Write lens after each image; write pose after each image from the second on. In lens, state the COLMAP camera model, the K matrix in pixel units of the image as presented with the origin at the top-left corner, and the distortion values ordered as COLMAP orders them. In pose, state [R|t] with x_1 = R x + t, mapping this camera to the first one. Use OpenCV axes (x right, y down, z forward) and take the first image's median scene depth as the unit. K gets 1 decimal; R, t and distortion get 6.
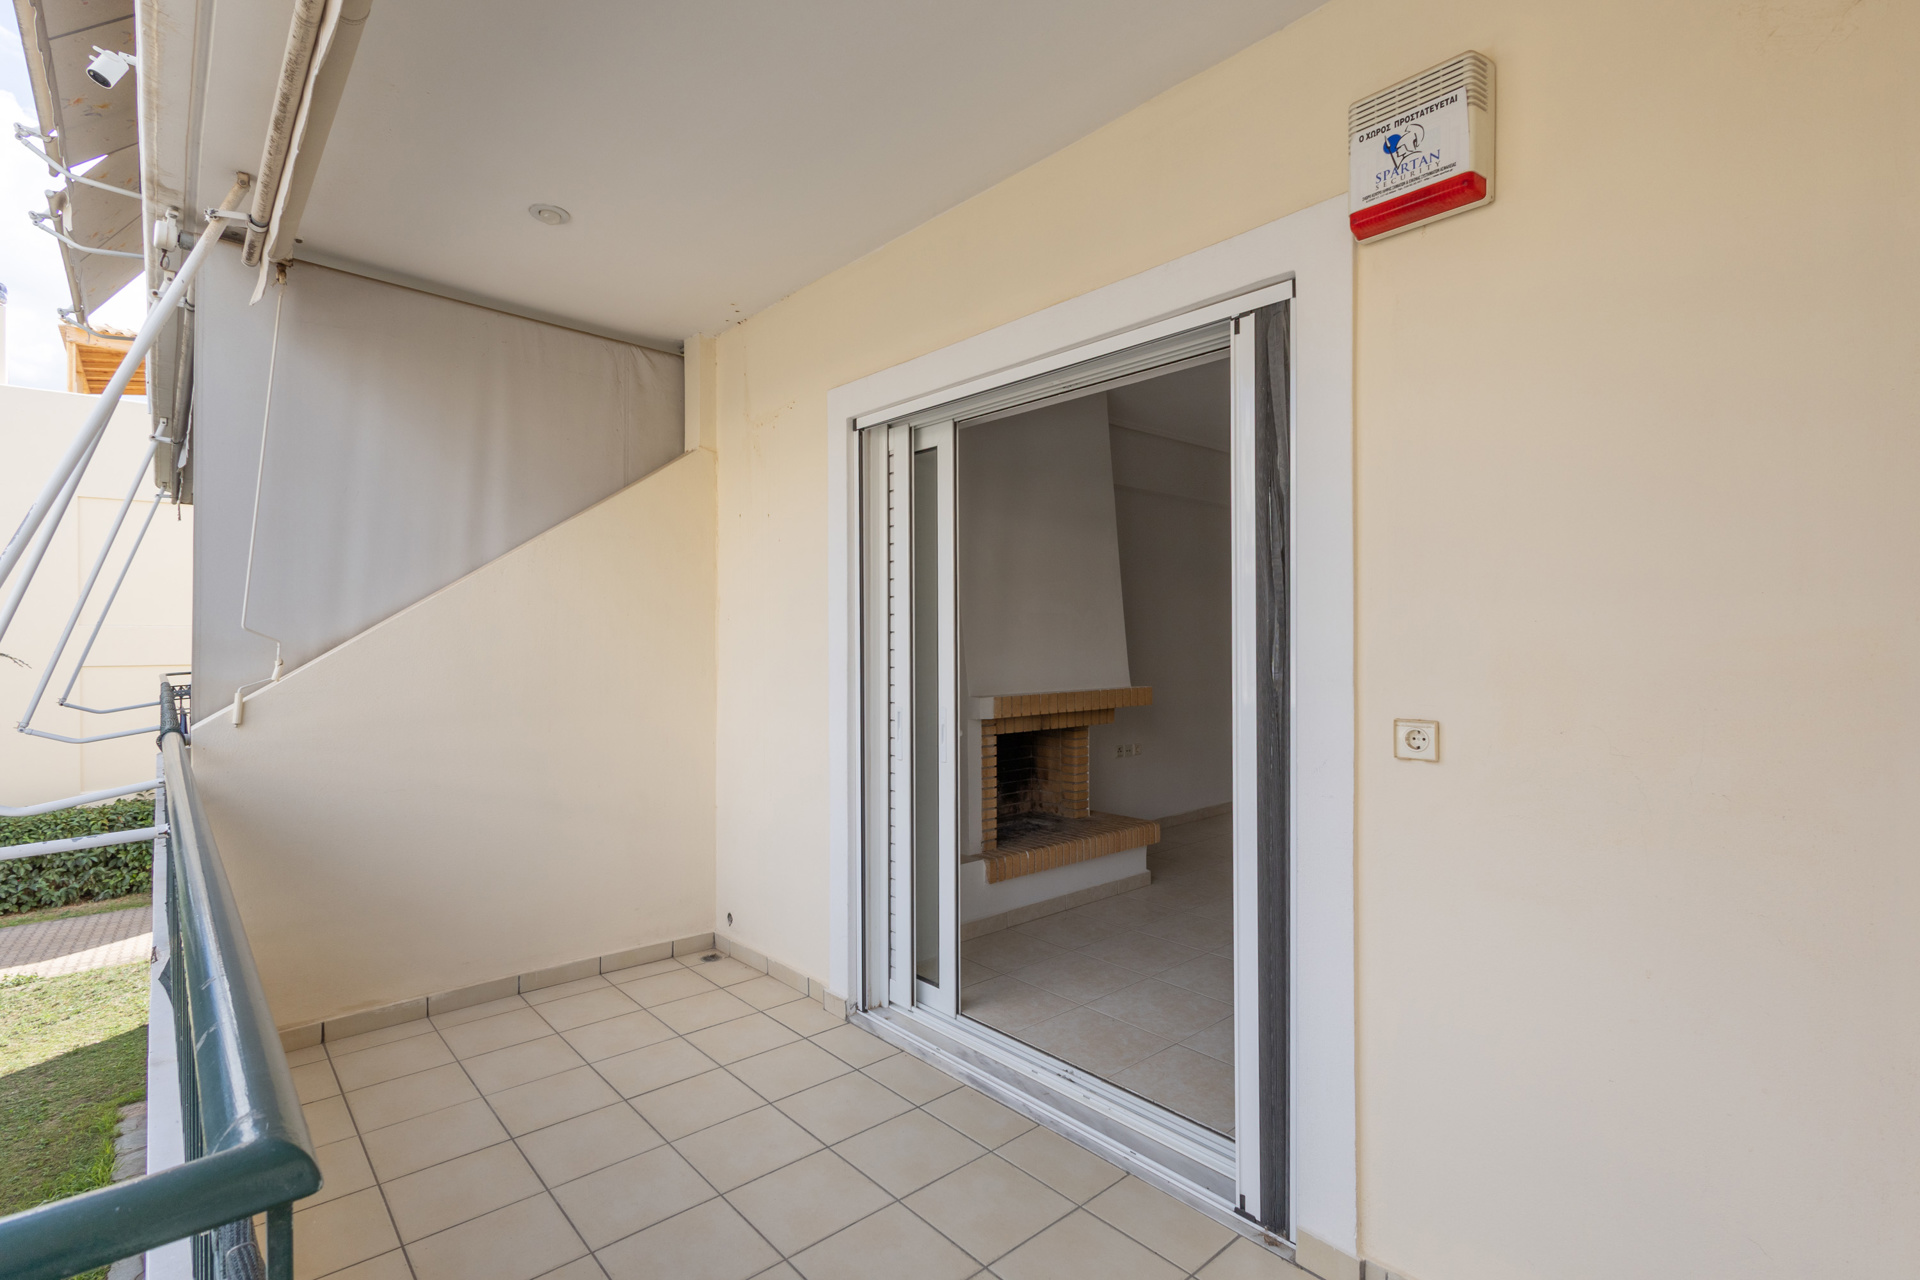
lens RADIAL K [[896.1, 0, 960.0], [0, 896.1, 640.0], [0, 0, 1]] dist [0.071001, -0.000290]
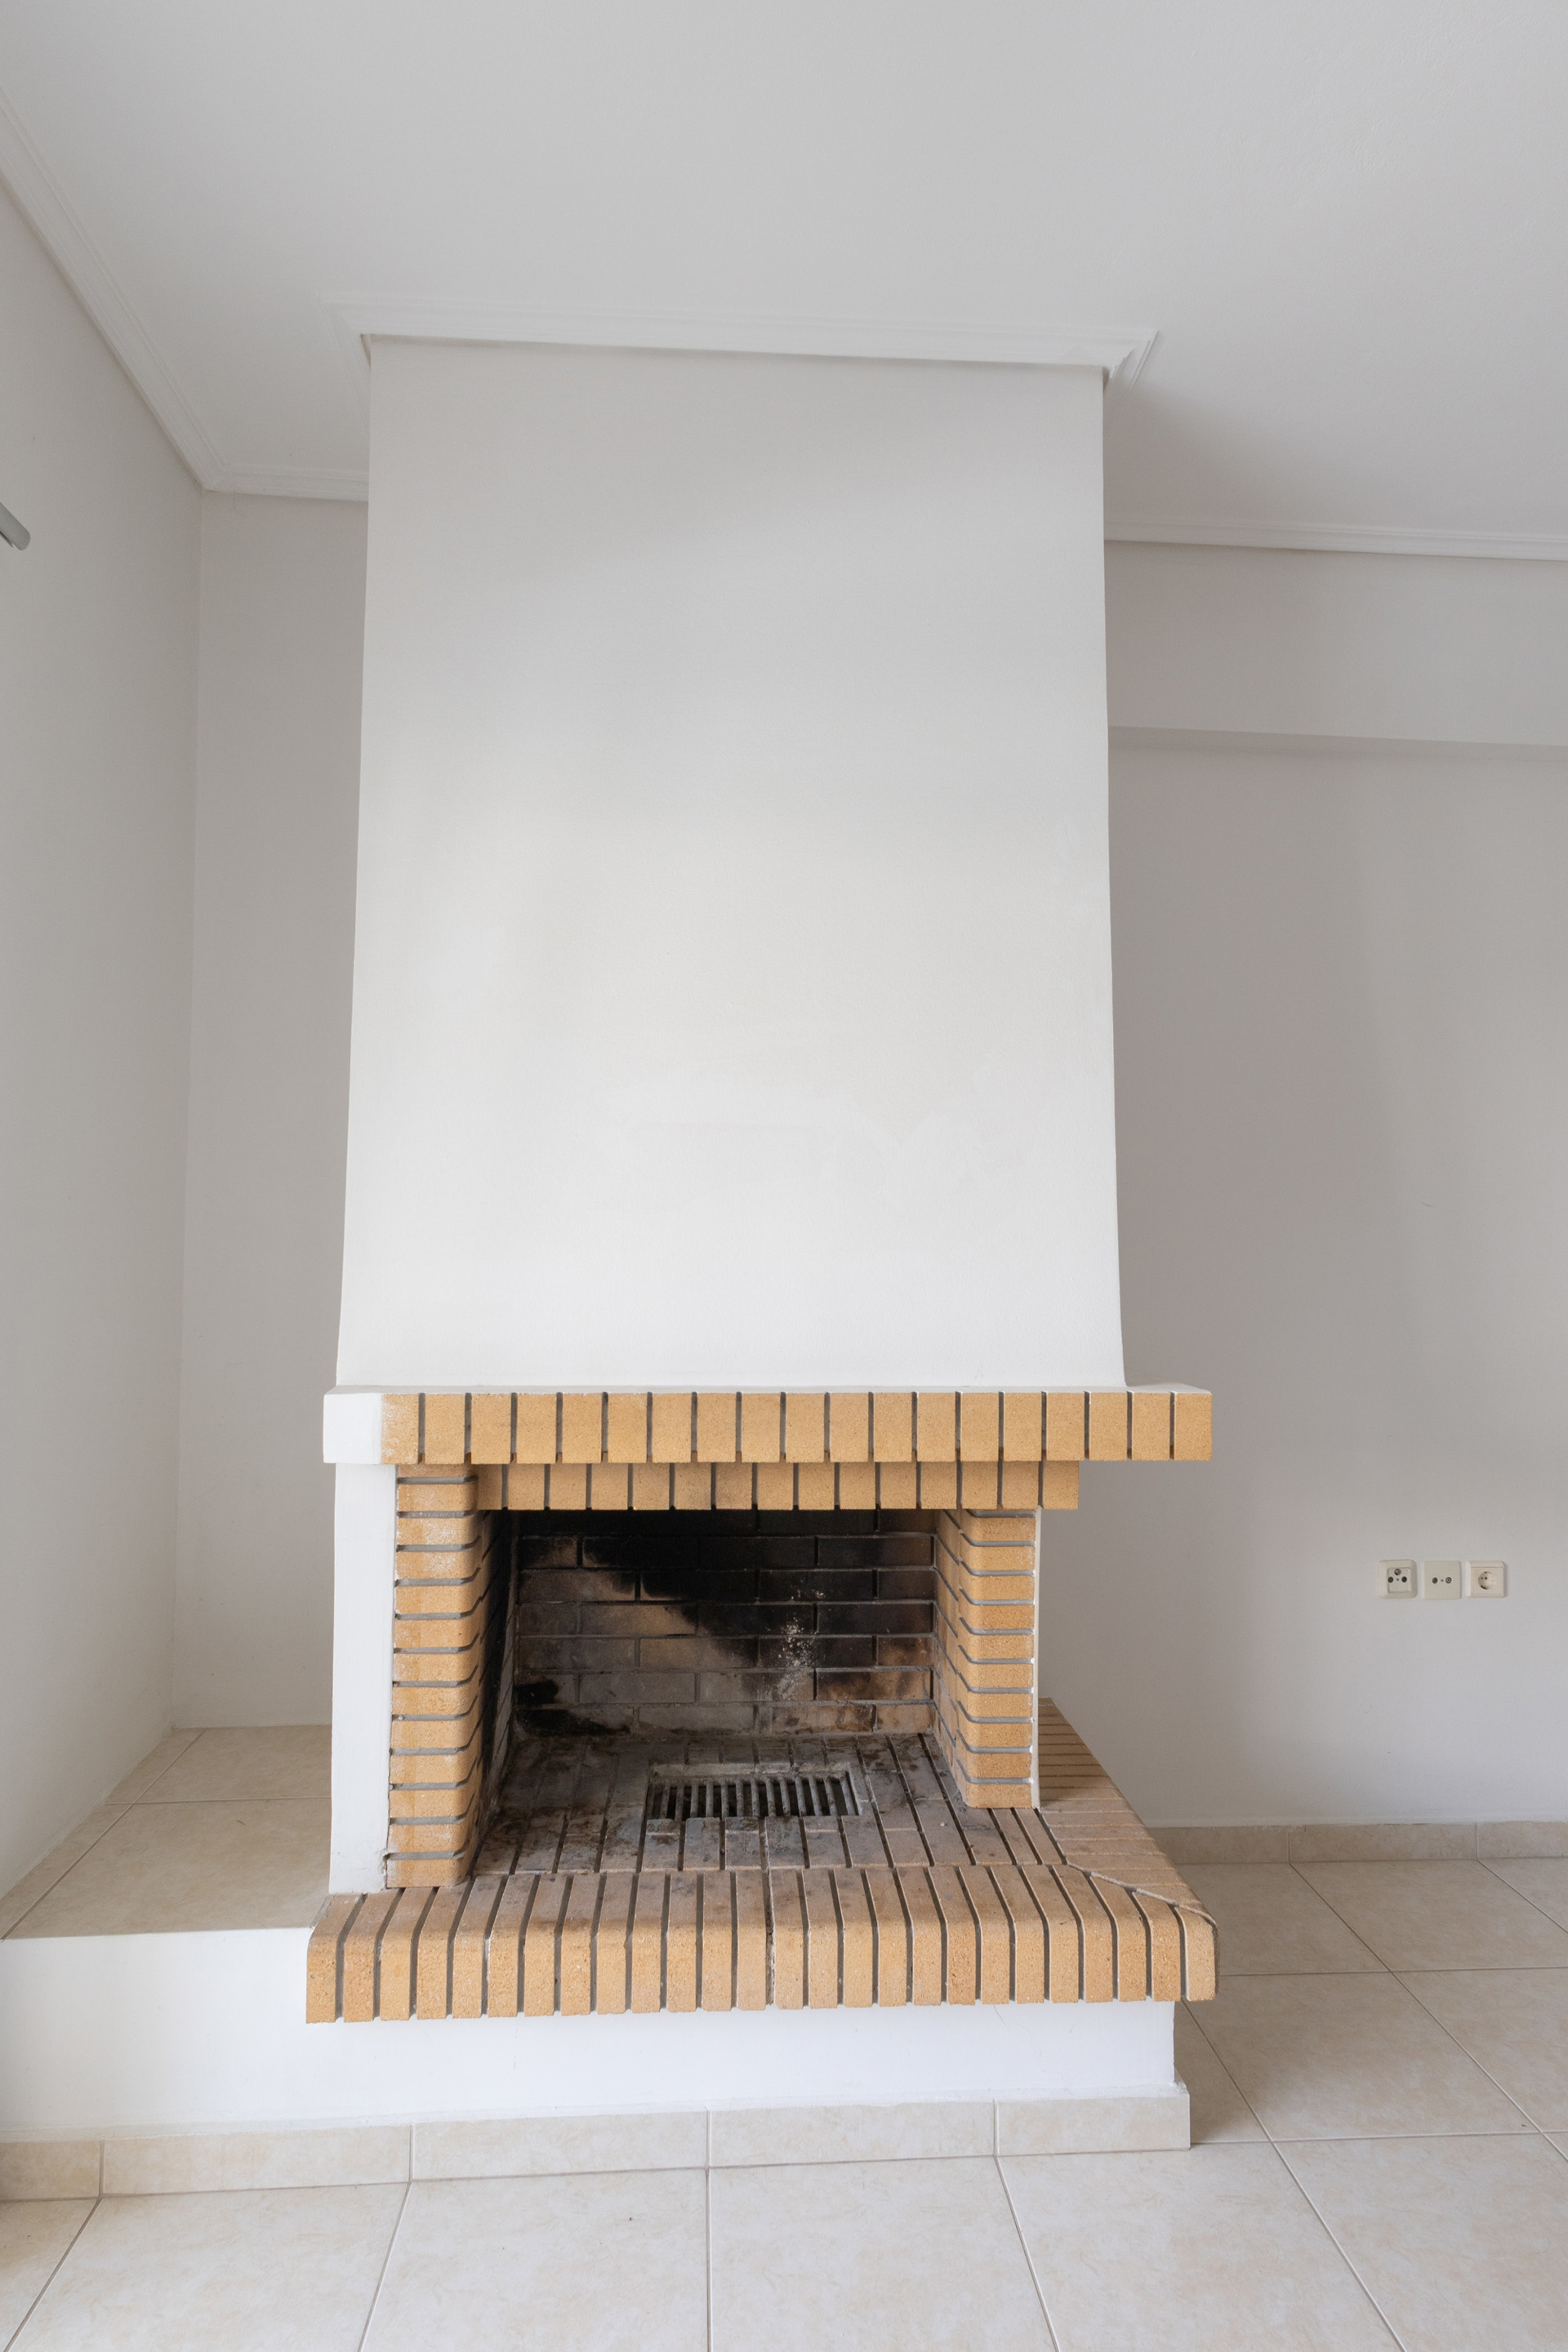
lens RADIAL K [[1221.6, 0, 784.0], [0, 1221.6, 1176.0], [0, 0, 1]] dist [0.001355, -0.000819]
pose [[0.796930, -0.021548, -0.603687, 0.339897], [-0.019121, 0.997963, -0.060862, 0.010150], [0.603768, 0.060046, 0.794895, 0.626221]]
